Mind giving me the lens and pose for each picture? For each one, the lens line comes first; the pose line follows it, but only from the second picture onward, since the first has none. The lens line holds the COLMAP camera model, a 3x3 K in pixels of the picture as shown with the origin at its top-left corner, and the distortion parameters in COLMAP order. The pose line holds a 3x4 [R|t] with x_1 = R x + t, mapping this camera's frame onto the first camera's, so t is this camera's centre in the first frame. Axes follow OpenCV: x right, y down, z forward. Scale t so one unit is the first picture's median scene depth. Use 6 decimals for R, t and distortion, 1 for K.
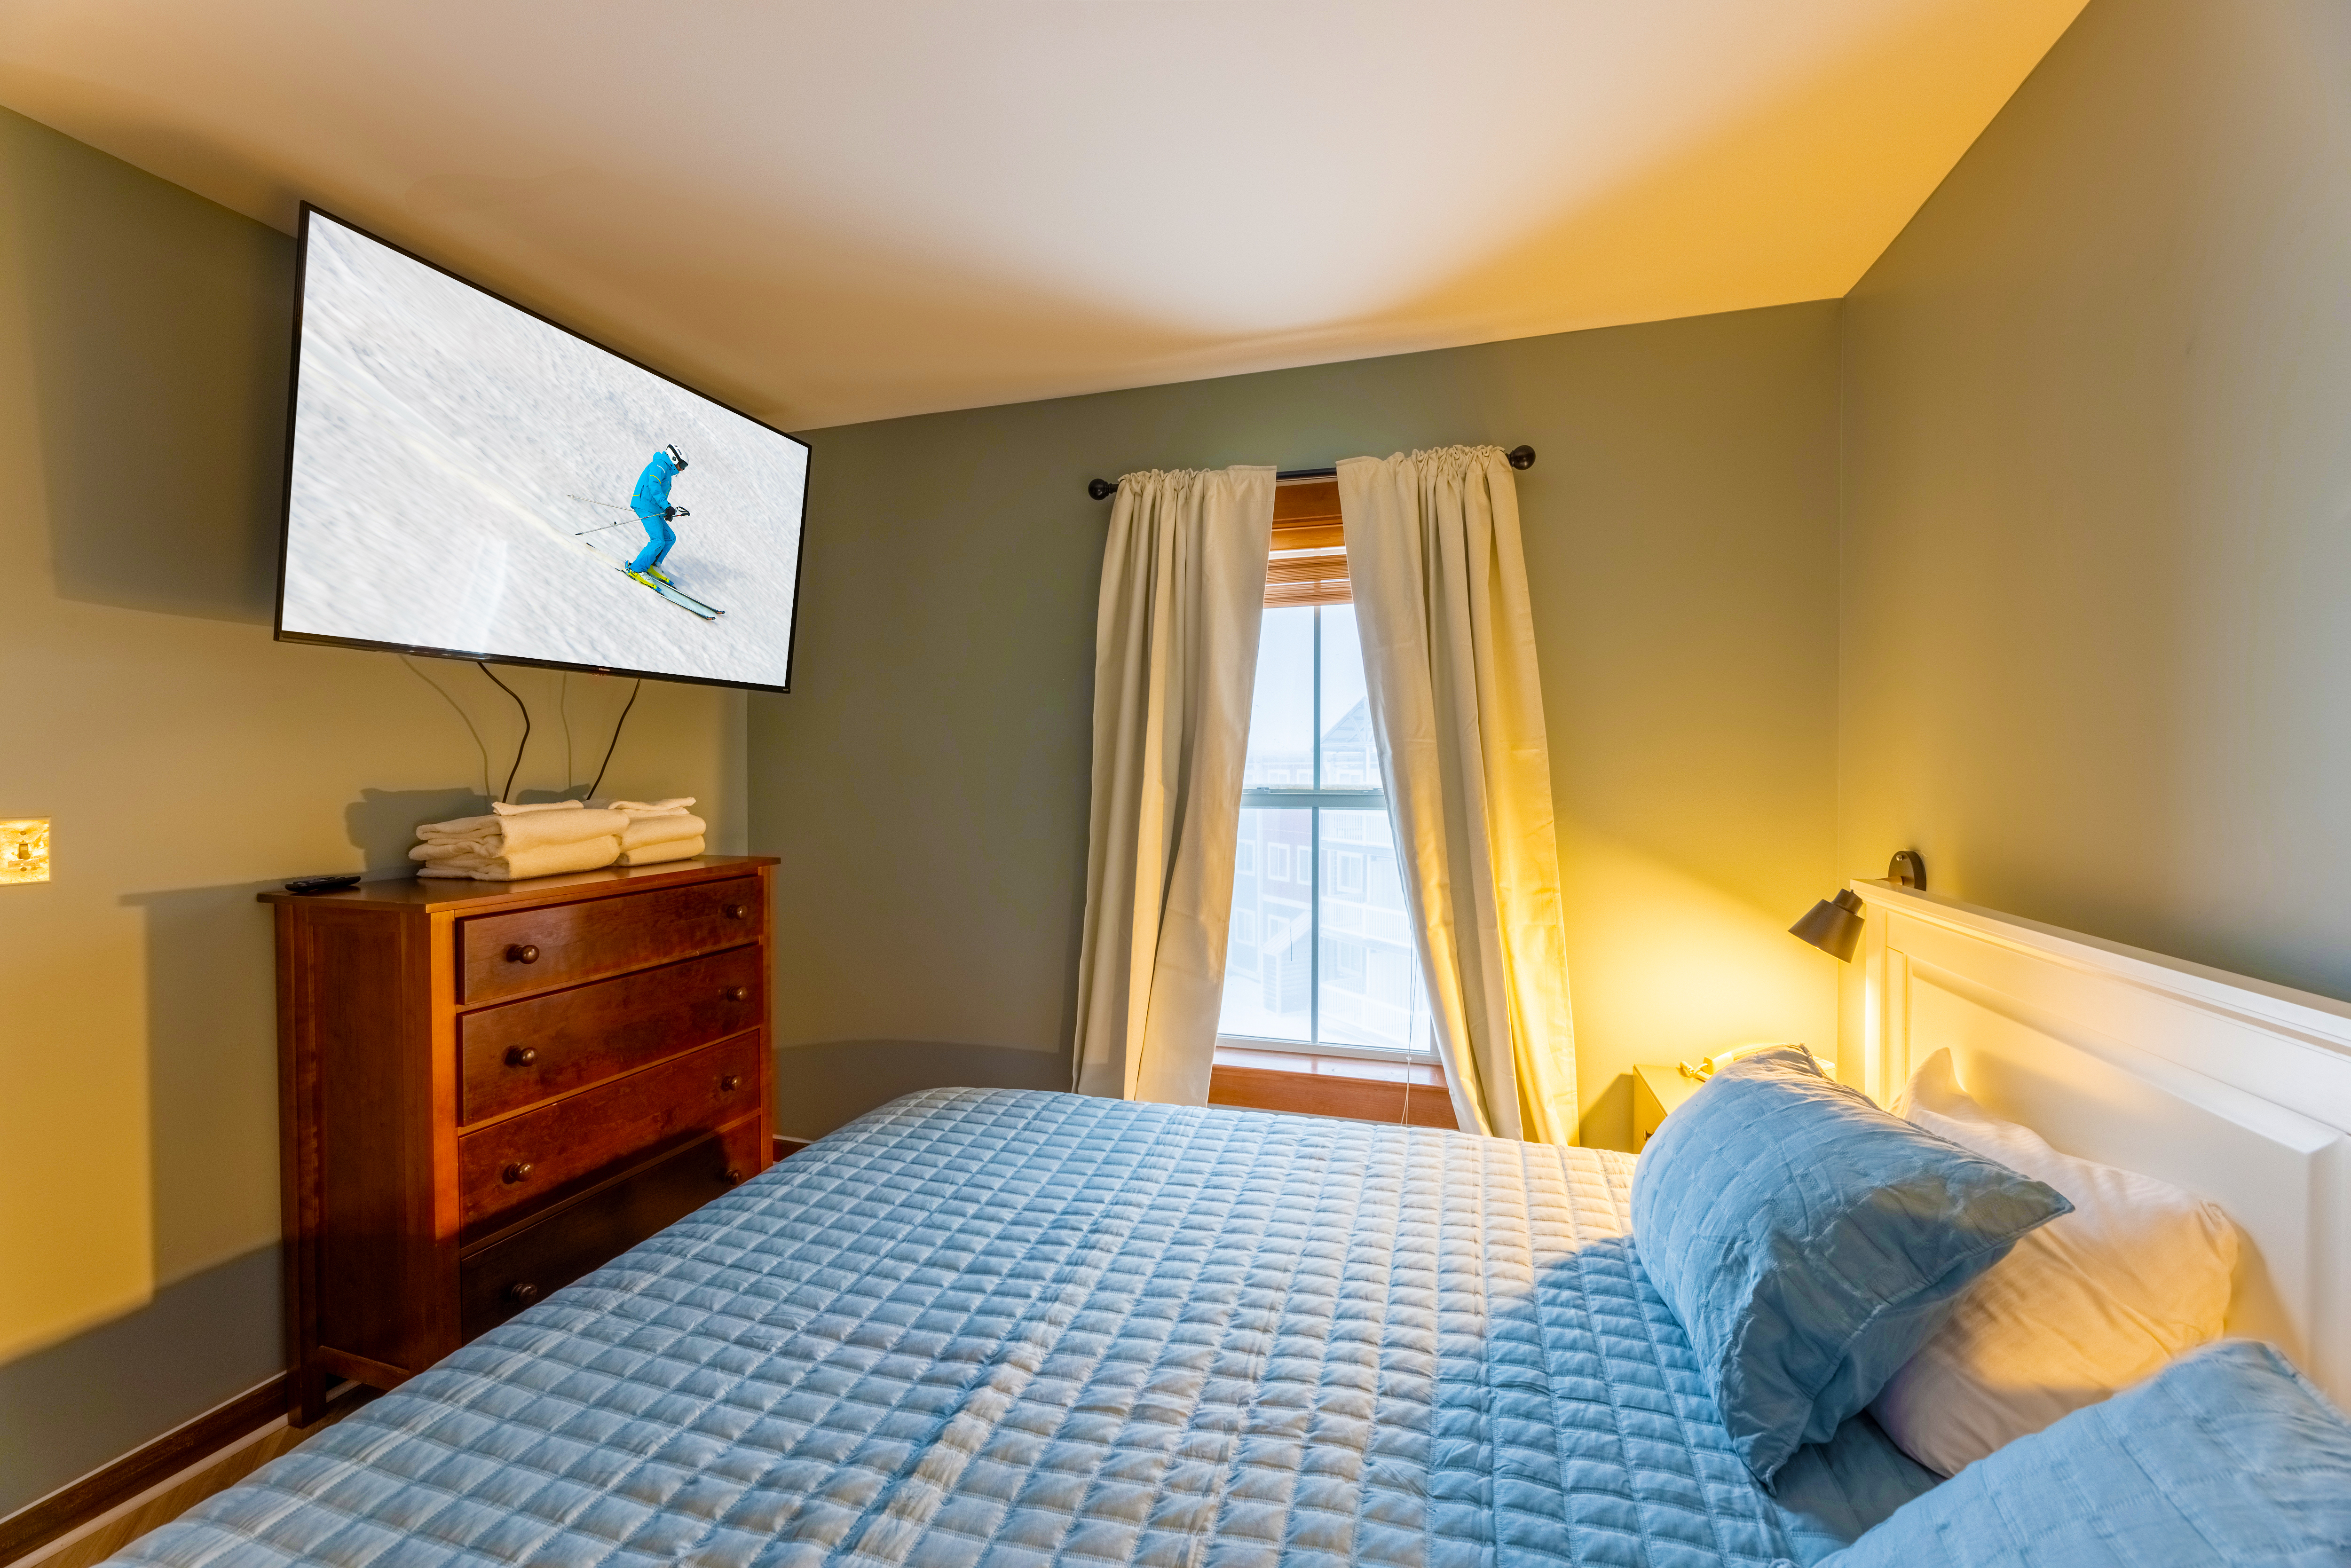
lens RADIAL K [[954.9, 0, 1166.5], [0, 954.9, 773.7], [0, 0, 1]] dist [-0.001232, -0.001039]
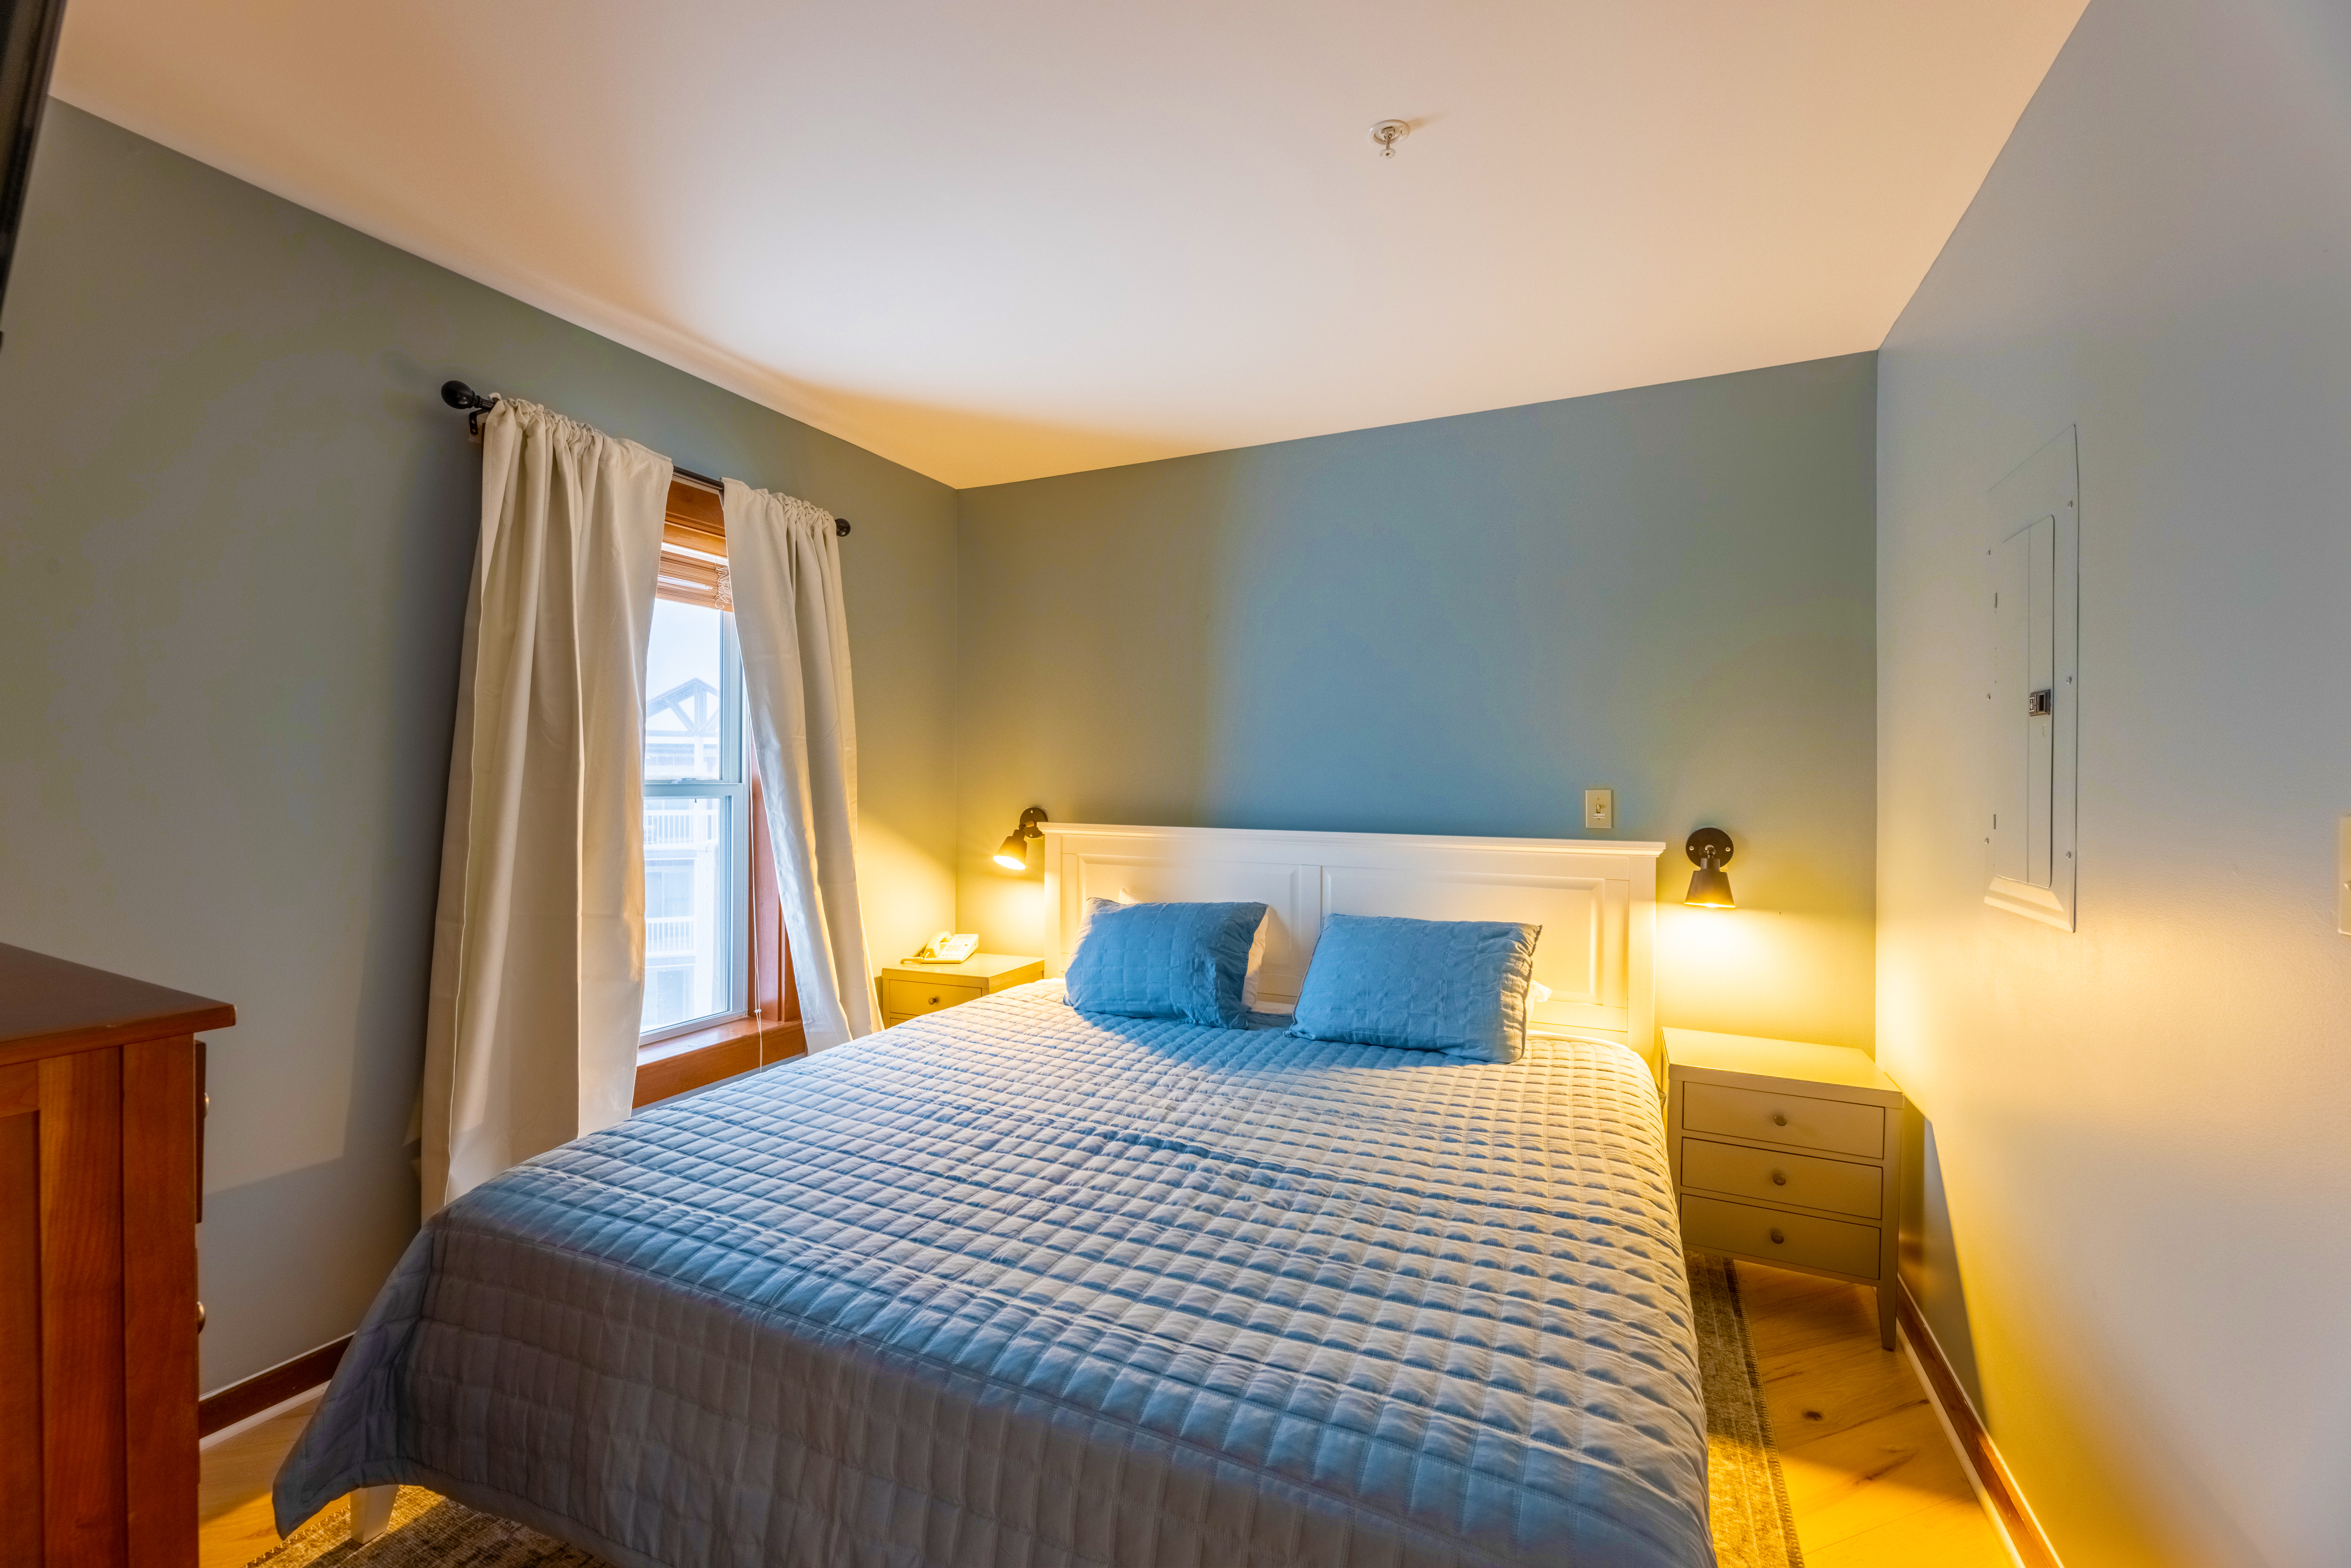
lens RADIAL K [[954.9, 0, 1189.2], [0, 954.9, 786.7], [0, 0, 1]] dist [-0.001232, -0.001039]
pose [[0.128419, -0.009762, 0.991672, -0.842215], [0.002388, 0.999952, 0.009535, 0.017015], [-0.991717, 0.001143, 0.128436, 0.335998]]
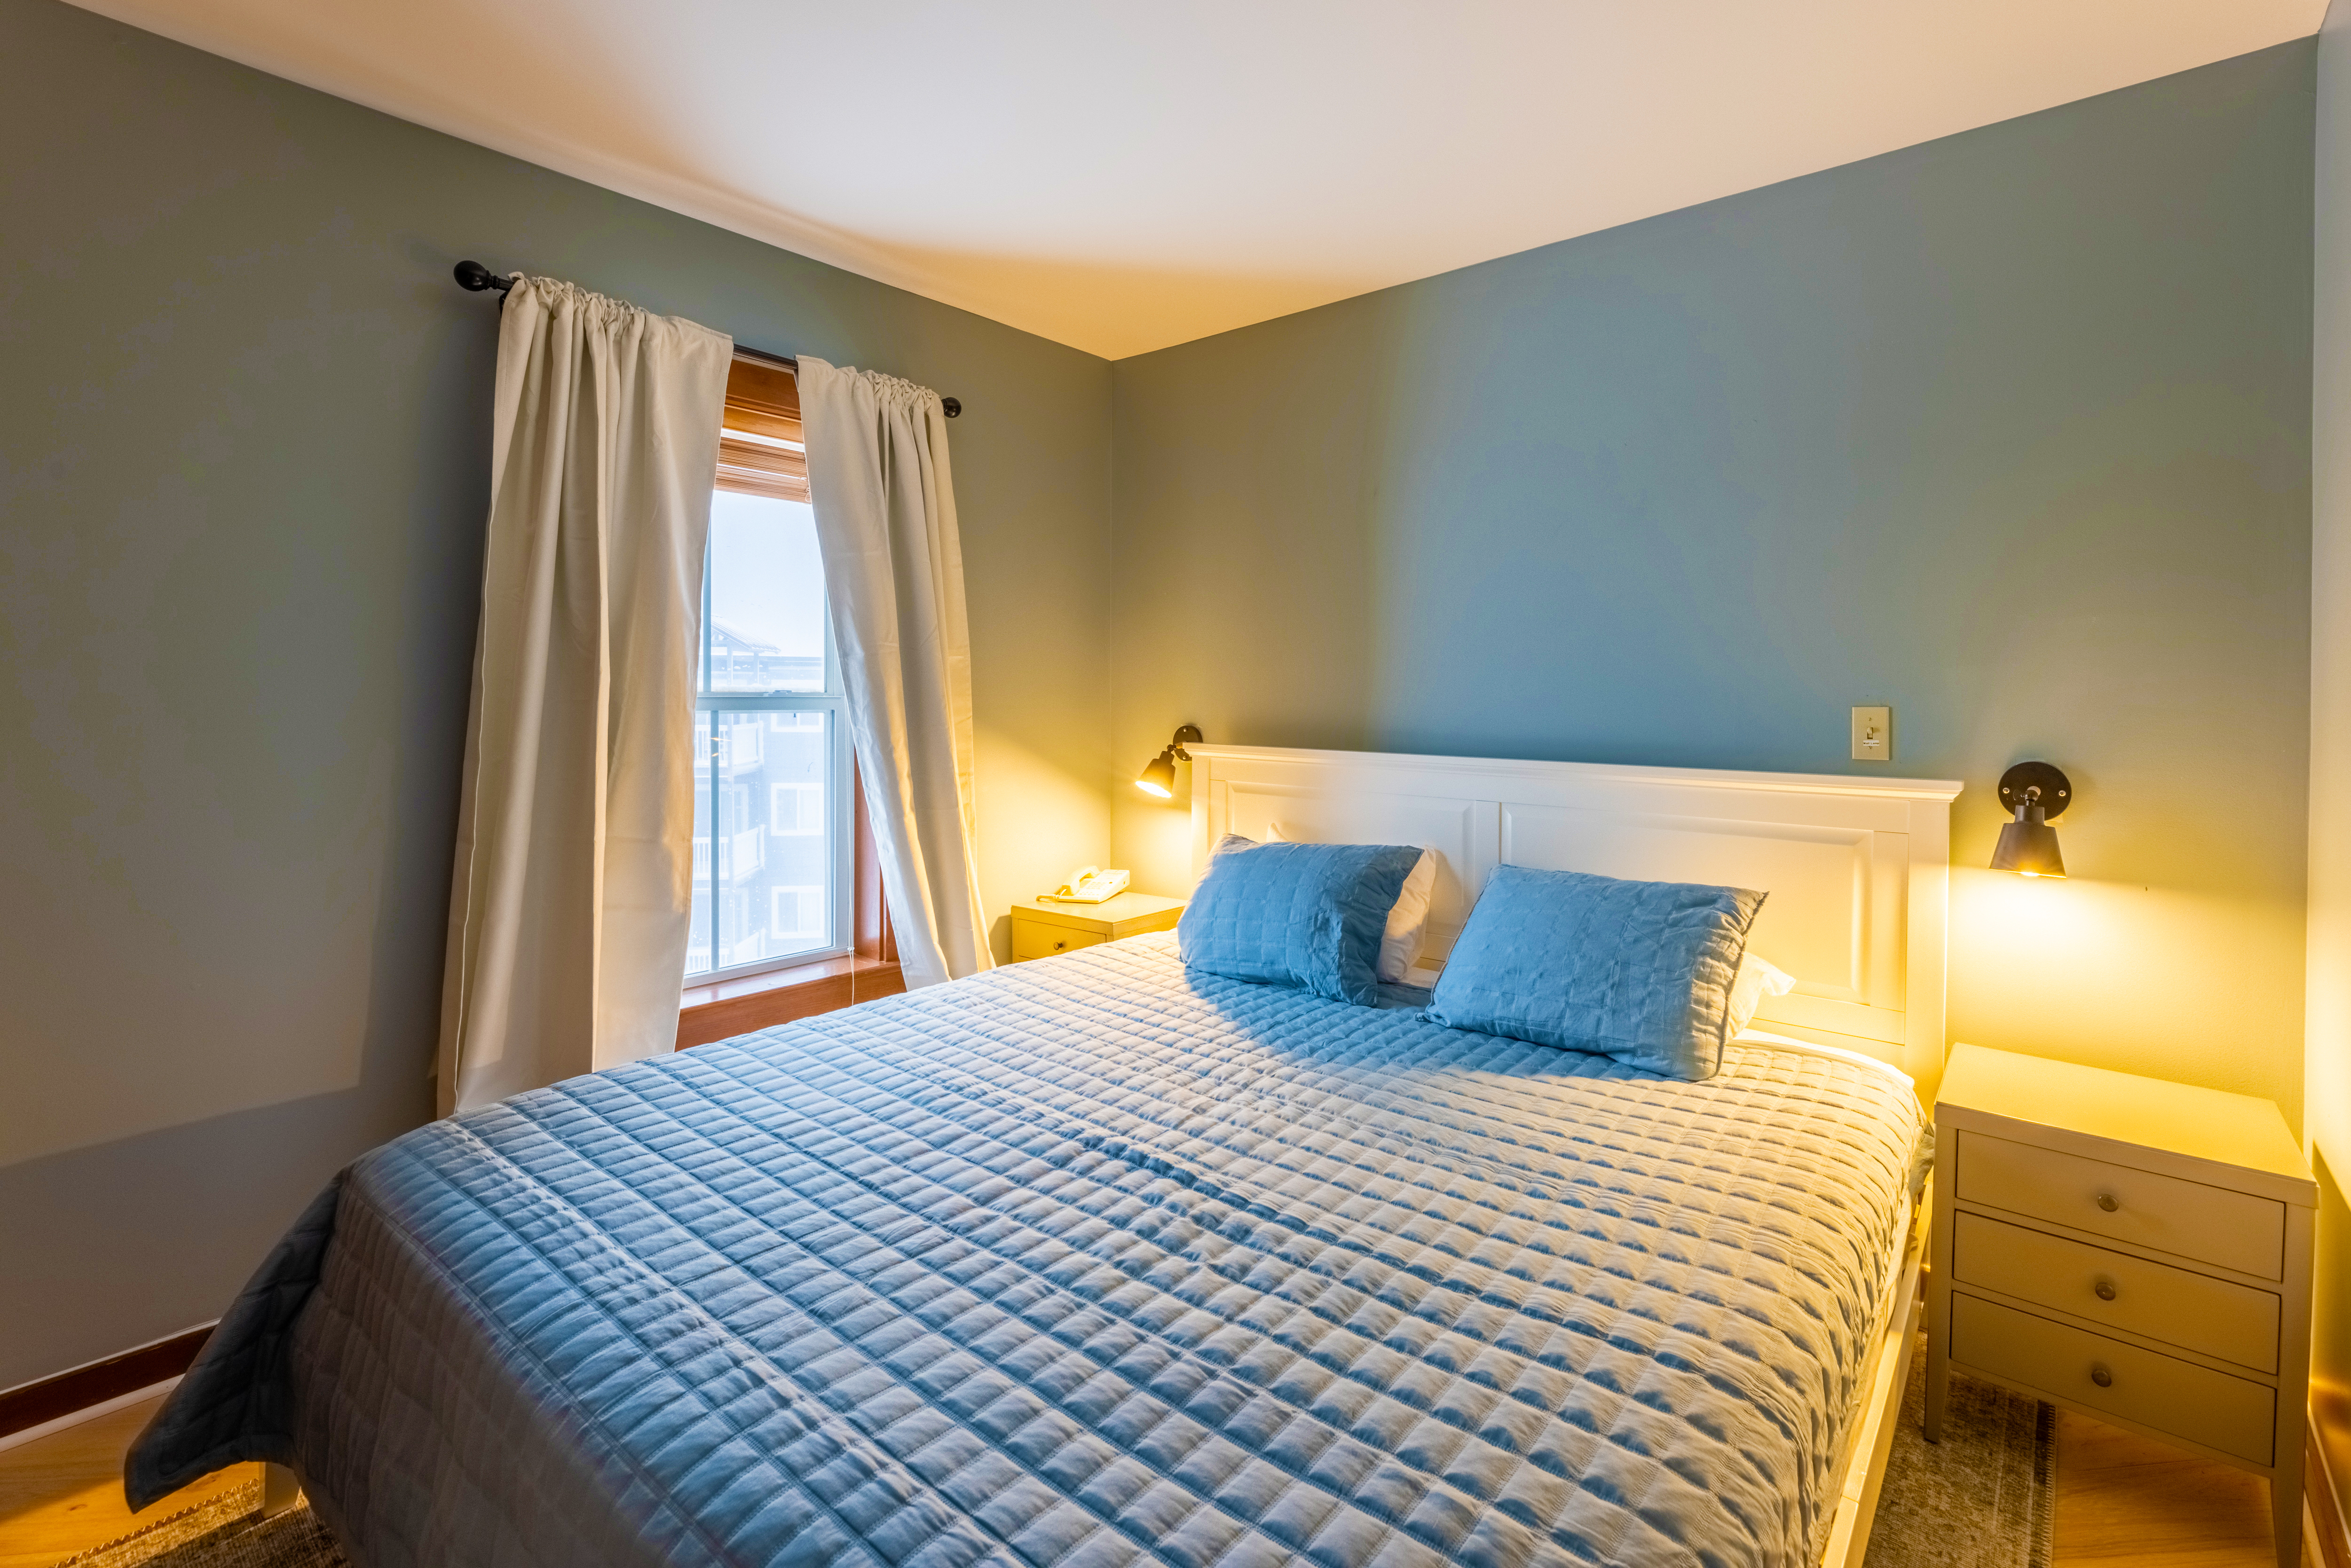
lens RADIAL K [[1047.9, 0, 1297.9], [0, 1047.9, 712.6], [0, 0, 1]] dist [-0.002610, -0.000171]
pose [[0.341673, -0.015949, 0.939684, -0.664350], [0.000700, 0.999860, 0.016716, 0.021996], [-0.939819, -0.005053, 0.341636, 0.151121]]
